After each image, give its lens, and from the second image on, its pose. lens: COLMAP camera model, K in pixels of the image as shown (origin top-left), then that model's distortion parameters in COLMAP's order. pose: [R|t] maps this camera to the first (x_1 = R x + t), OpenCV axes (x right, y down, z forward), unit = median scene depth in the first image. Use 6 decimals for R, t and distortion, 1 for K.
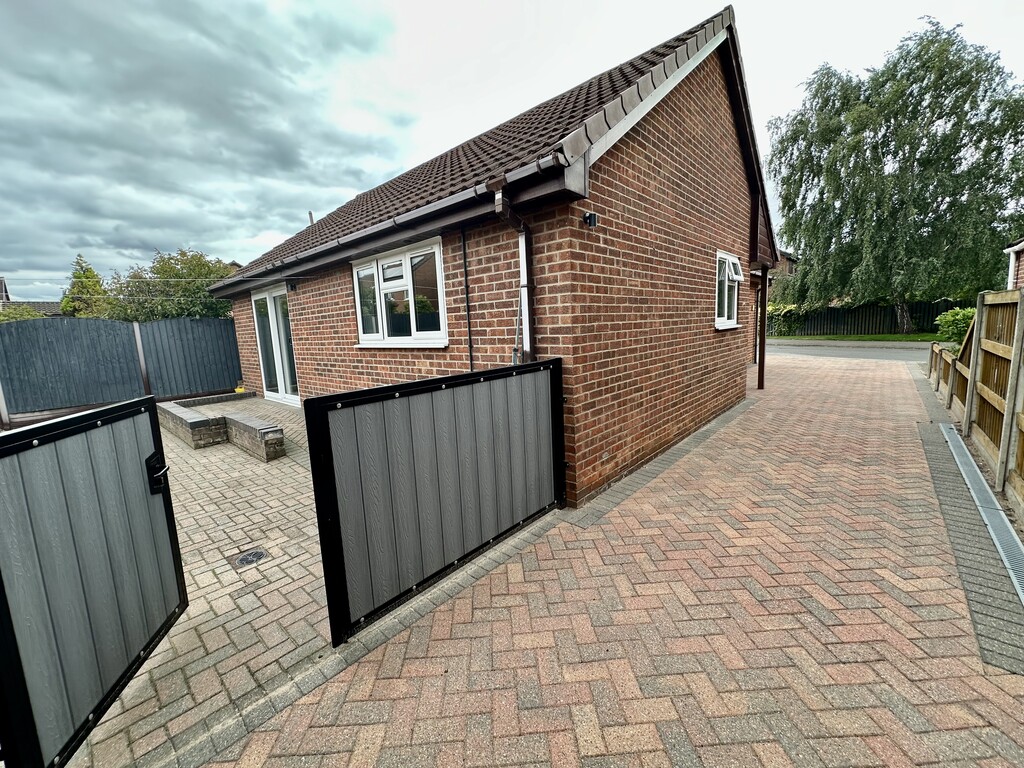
lens RADIAL K [[408.8, 0, 510.2], [0, 408.8, 381.7], [0, 0, 1]] dist [-0.001145, 0.000278]
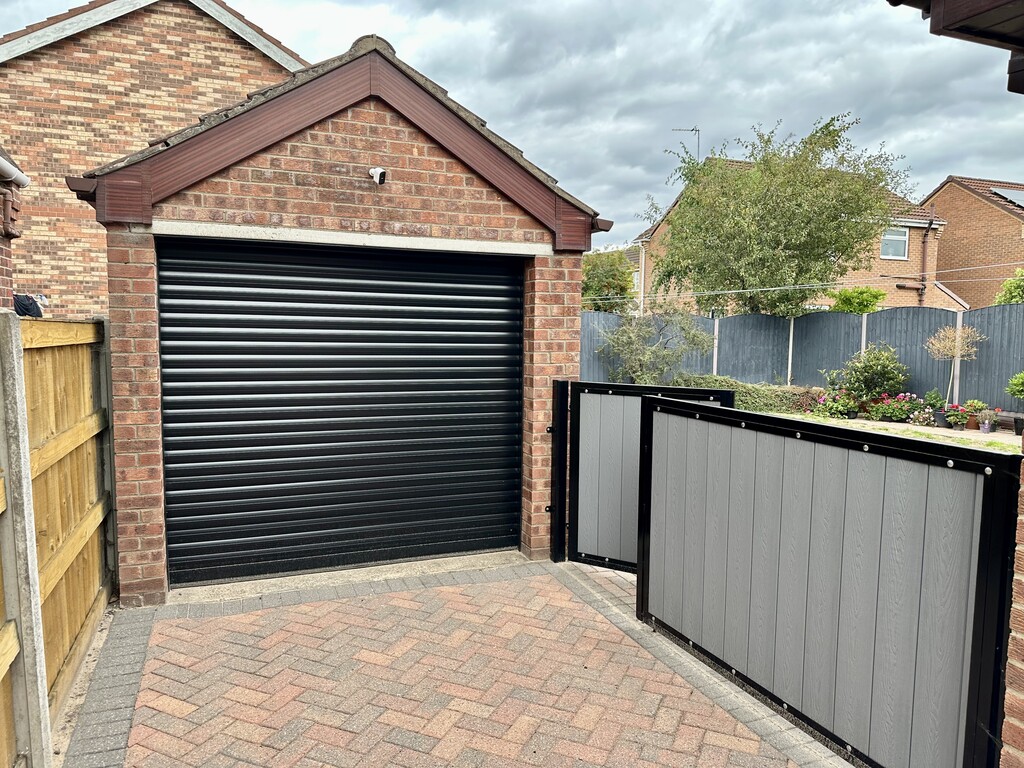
lens RADIAL K [[727.0, 0, 515.9], [0, 727.0, 388.3], [0, 0, 1]] dist [-0.000183, -0.002764]
pose [[-0.440748, 0.111784, -0.890643, 1.208830], [-0.119581, 0.976060, 0.181681, -0.247636], [0.889630, 0.186579, -0.416829, 1.192429]]
